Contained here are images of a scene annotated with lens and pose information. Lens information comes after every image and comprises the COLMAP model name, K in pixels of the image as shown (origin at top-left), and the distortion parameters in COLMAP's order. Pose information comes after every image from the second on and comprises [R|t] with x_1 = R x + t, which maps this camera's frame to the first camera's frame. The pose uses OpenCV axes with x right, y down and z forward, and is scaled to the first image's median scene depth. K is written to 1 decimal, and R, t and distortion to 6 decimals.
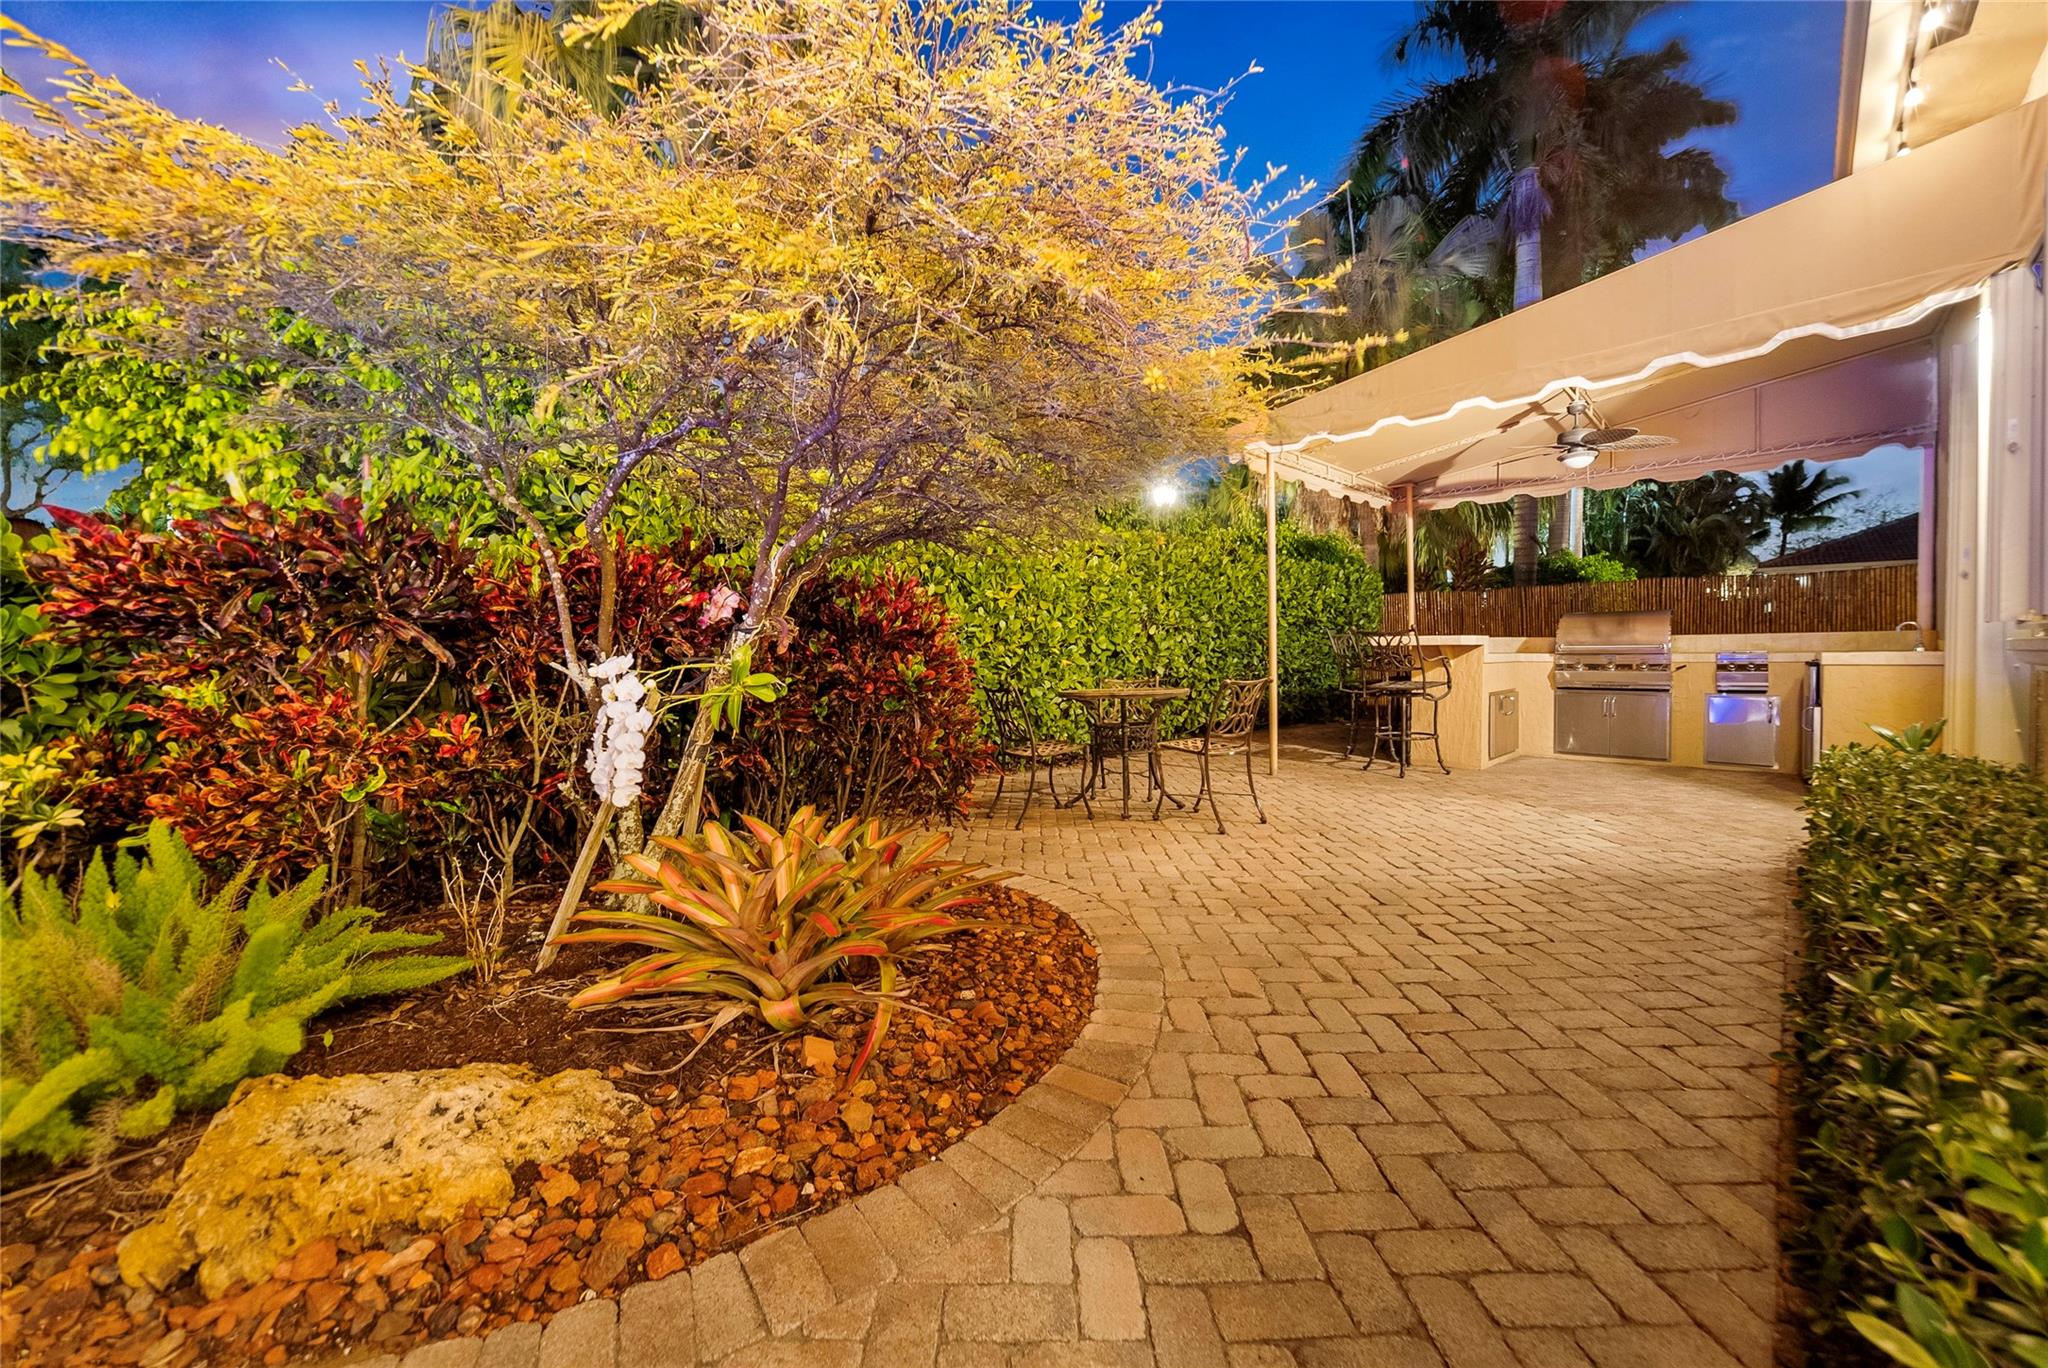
lens RADIAL K [[853.0, 0, 1019.9], [0, 853.0, 696.2], [0, 0, 1]] dist [-0.000563, 0.000236]
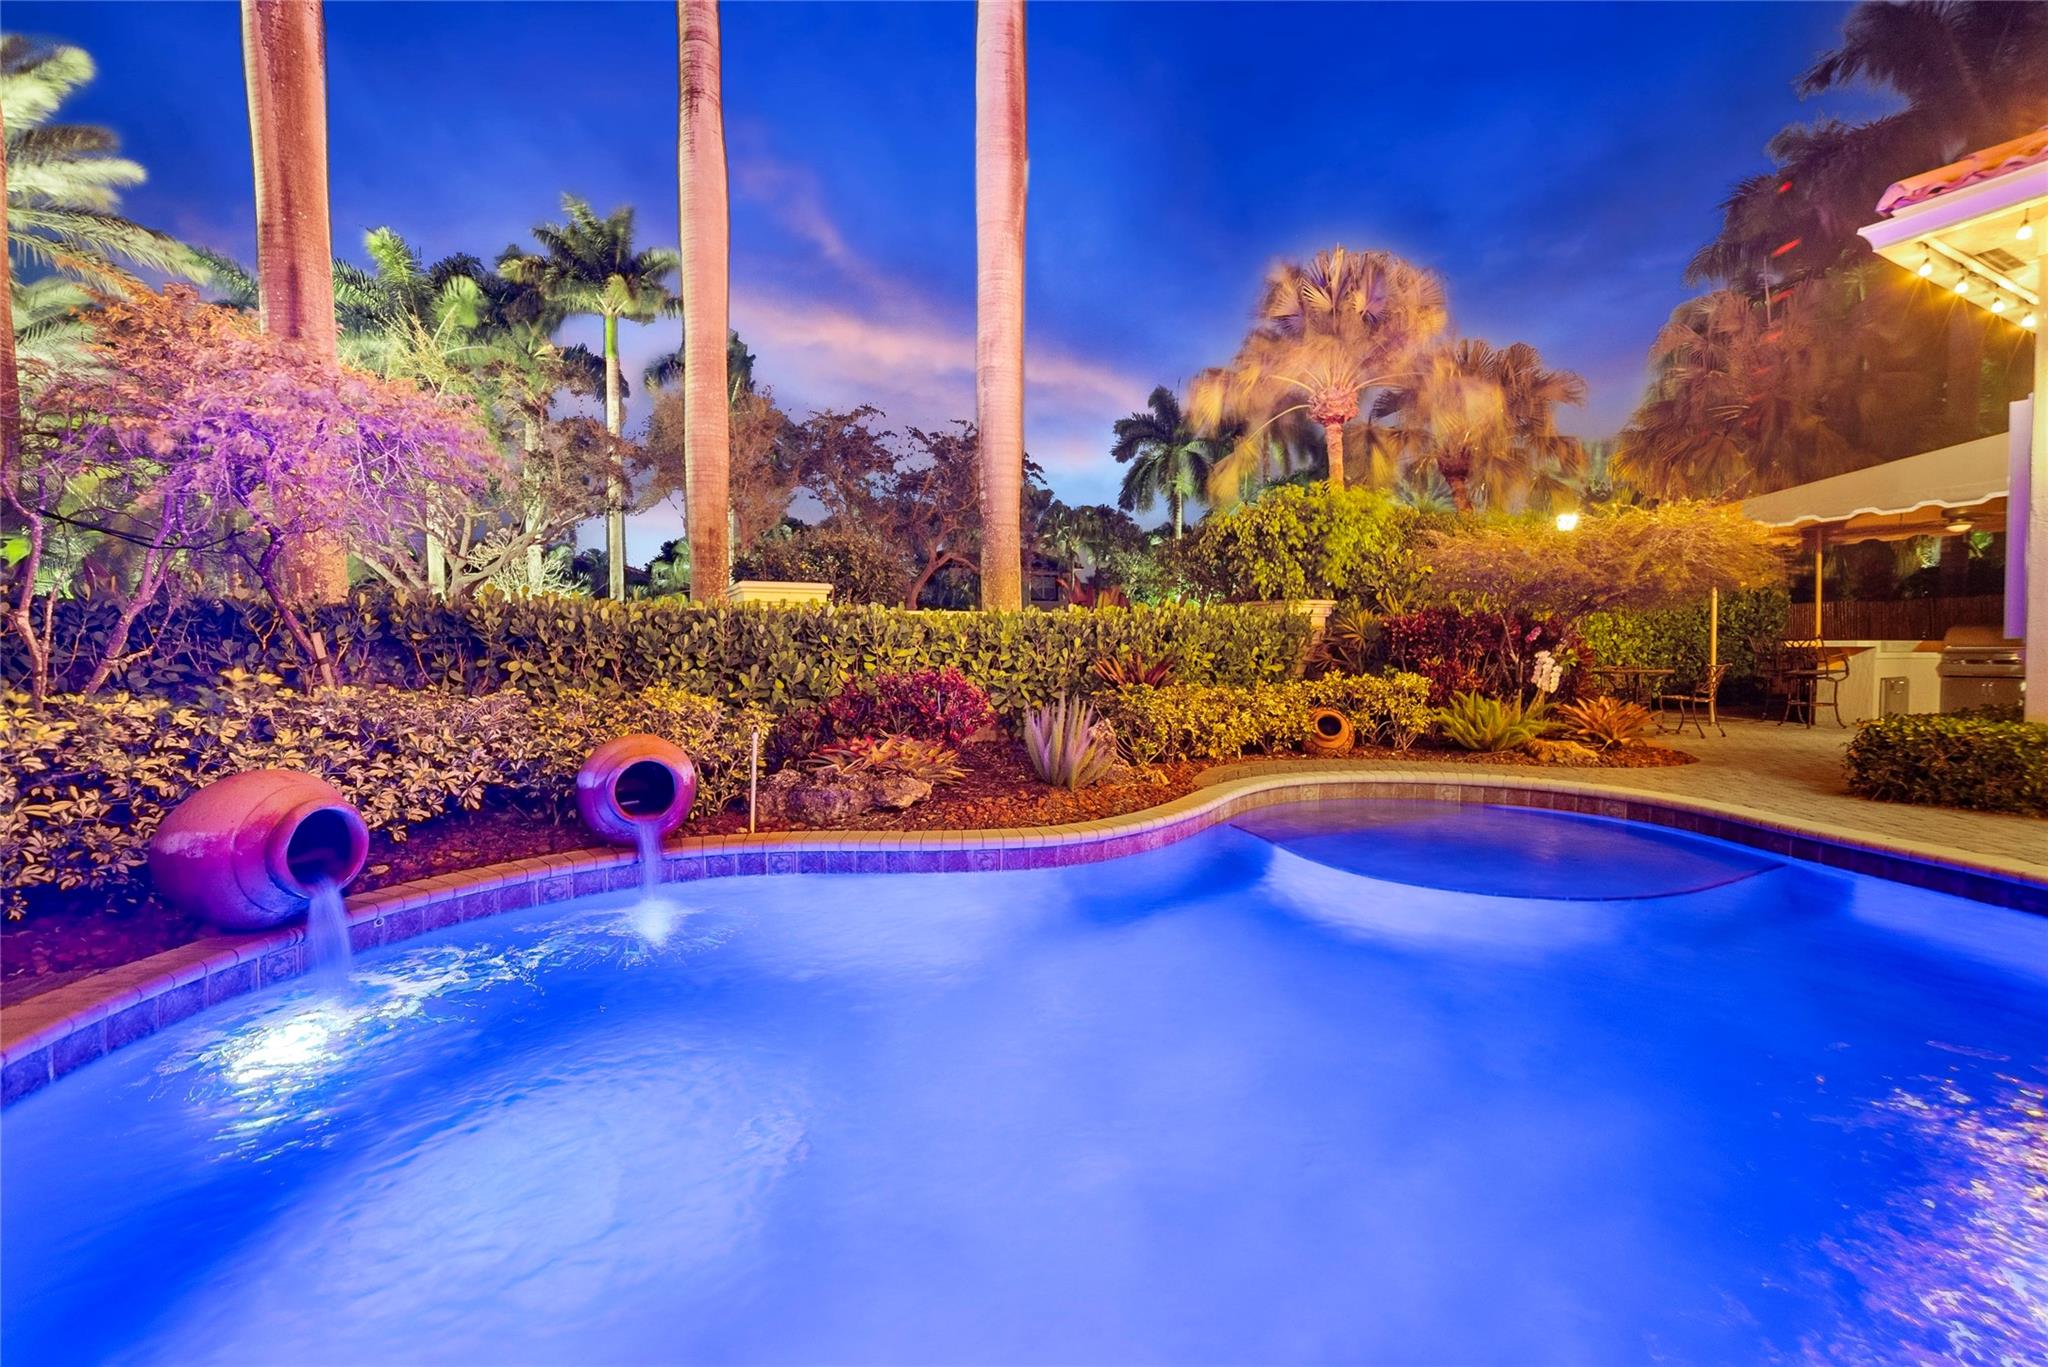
lens RADIAL K [[853.0, 0, 1019.9], [0, 853.0, 695.7], [0, 0, 1]] dist [-0.000563, 0.000236]
pose [[0.948498, 0.021588, -0.316046, -0.409871], [-0.020645, 0.999767, 0.006332, 0.047844], [0.316109, 0.000519, 0.948723, -0.896475]]
